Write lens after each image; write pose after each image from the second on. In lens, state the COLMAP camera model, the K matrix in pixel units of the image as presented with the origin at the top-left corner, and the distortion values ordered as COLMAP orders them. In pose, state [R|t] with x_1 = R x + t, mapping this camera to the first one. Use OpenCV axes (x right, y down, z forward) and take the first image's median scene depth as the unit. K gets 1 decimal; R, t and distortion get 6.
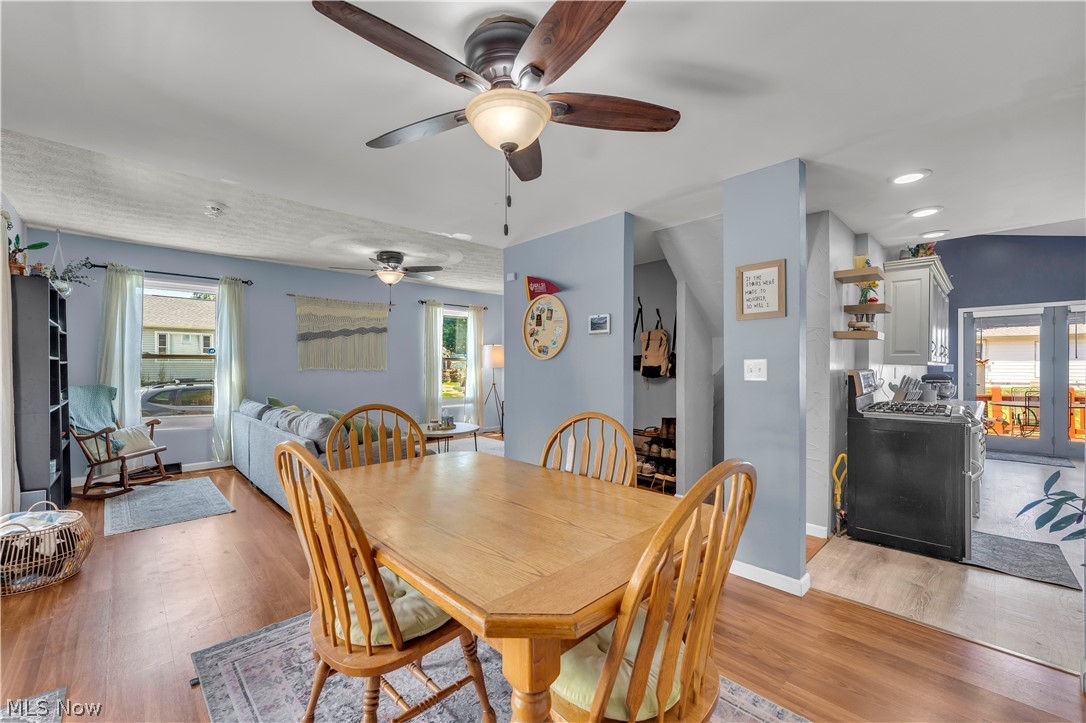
lens RADIAL K [[441.4, 0, 534.0], [0, 441.4, 367.6], [0, 0, 1]] dist [-0.000492, -0.000162]
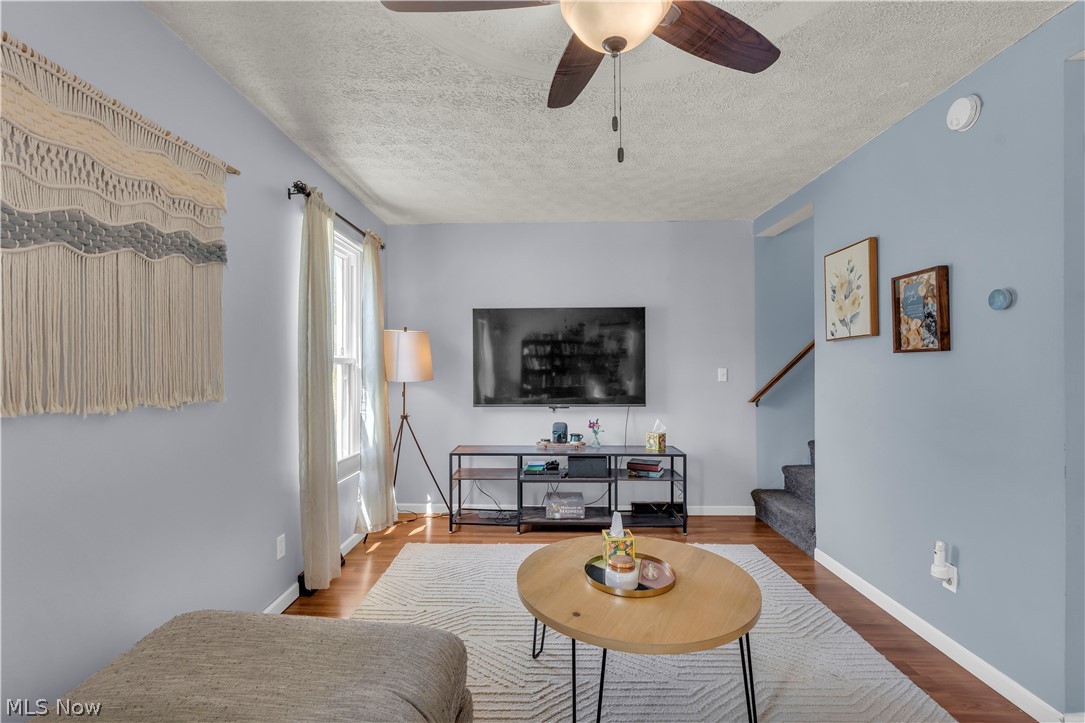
lens RADIAL K [[488.3, 0, 535.1], [0, 488.3, 367.5], [0, 0, 1]] dist [-0.001140, -0.000278]
pose [[0.713520, -0.005061, 0.700617, -0.704775], [0.007586, 0.999971, -0.000502, -0.021080], [-0.700594, 0.005673, 0.713538, 1.101546]]
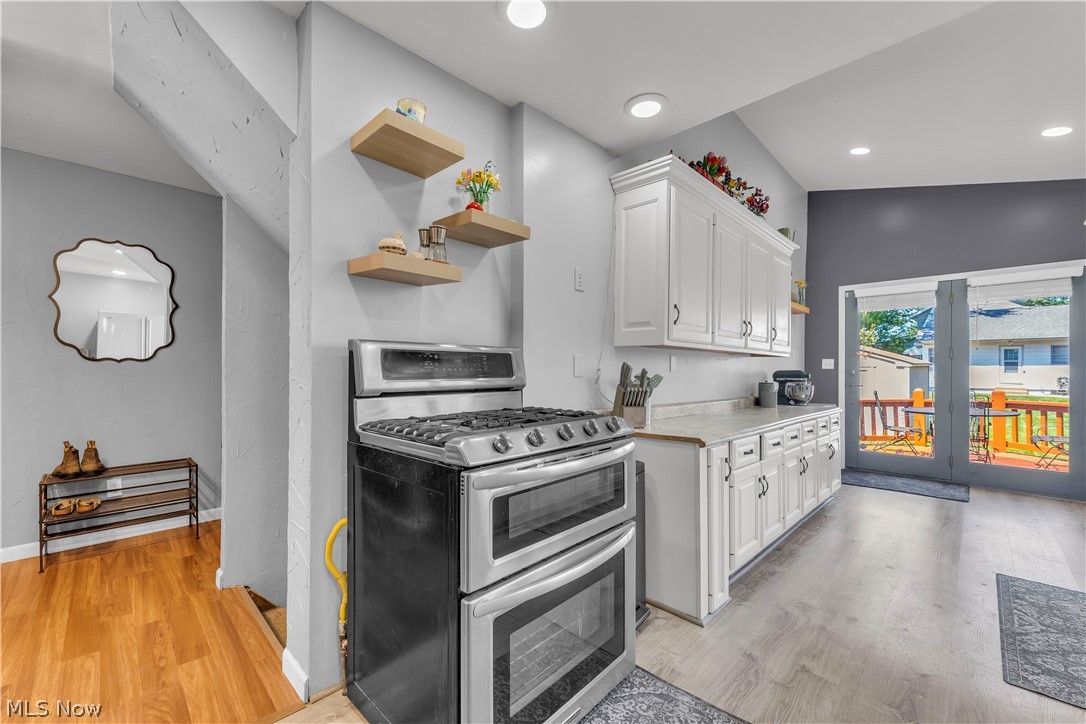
lens RADIAL K [[441.4, 0, 534.0], [0, 441.4, 368.1], [0, 0, 1]] dist [-0.000492, -0.000162]
pose [[0.999717, 0.006686, 0.022833, 0.743878], [-0.006547, 0.999960, -0.006164, 0.029940], [-0.022873, 0.006013, 0.999720, 0.441847]]
